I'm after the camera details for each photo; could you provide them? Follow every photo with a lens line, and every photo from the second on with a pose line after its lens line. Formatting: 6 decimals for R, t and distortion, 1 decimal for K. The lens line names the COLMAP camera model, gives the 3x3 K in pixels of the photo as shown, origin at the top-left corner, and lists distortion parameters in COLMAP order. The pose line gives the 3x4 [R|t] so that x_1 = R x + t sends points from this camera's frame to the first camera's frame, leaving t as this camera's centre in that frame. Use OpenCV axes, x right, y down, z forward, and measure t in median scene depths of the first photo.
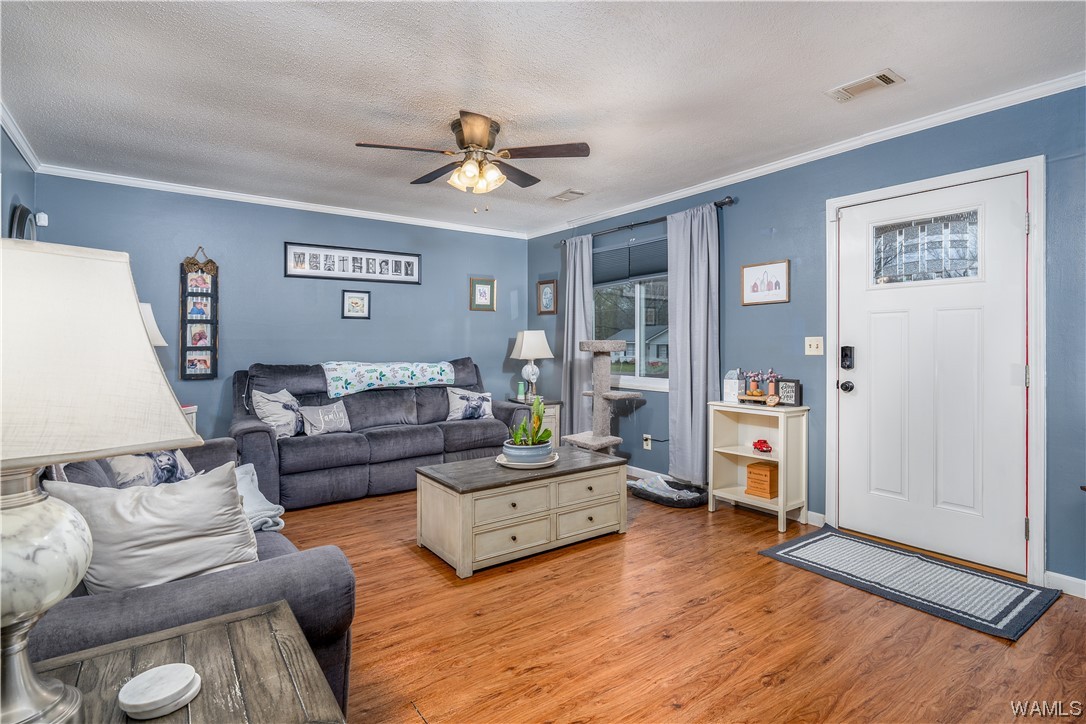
lens RADIAL K [[513.8, 0, 549.0], [0, 513.8, 342.7], [0, 0, 1]] dist [-0.000770, -0.000171]
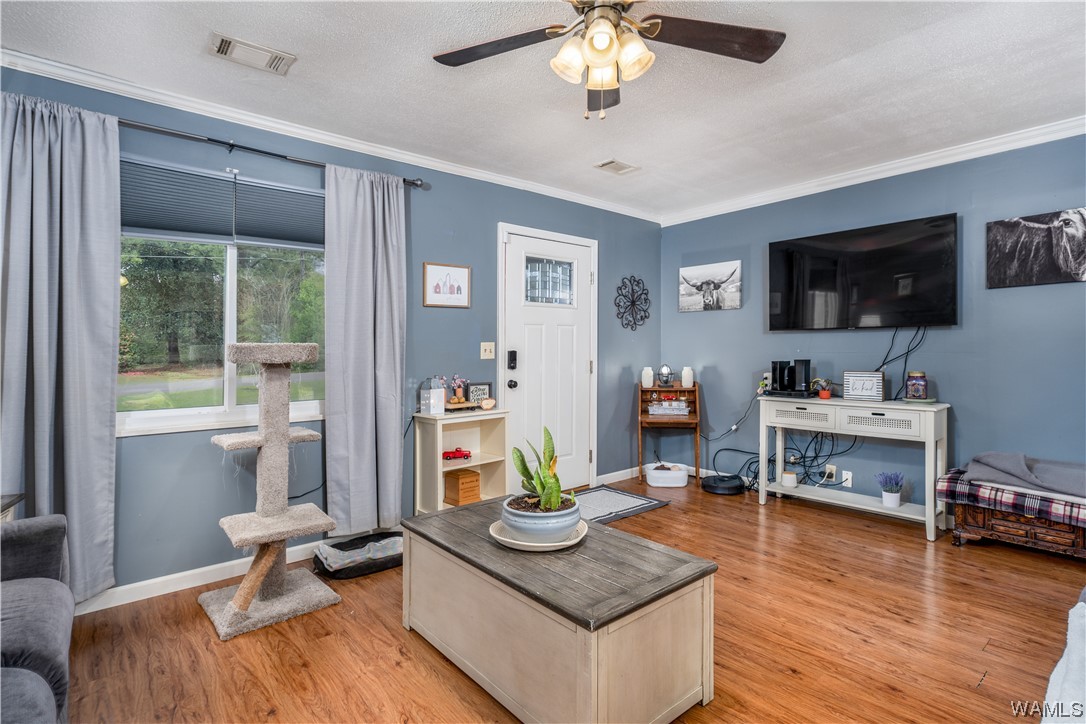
lens RADIAL K [[536.8, 0, 543.7], [0, 536.8, 354.5], [0, 0, 1]] dist [0.000270, 0.000129]
pose [[-0.049223, -0.009247, 0.998745, -0.633682], [0.004448, 0.999945, 0.009478, 0.004330], [-0.998778, 0.004909, -0.049179, 0.932988]]
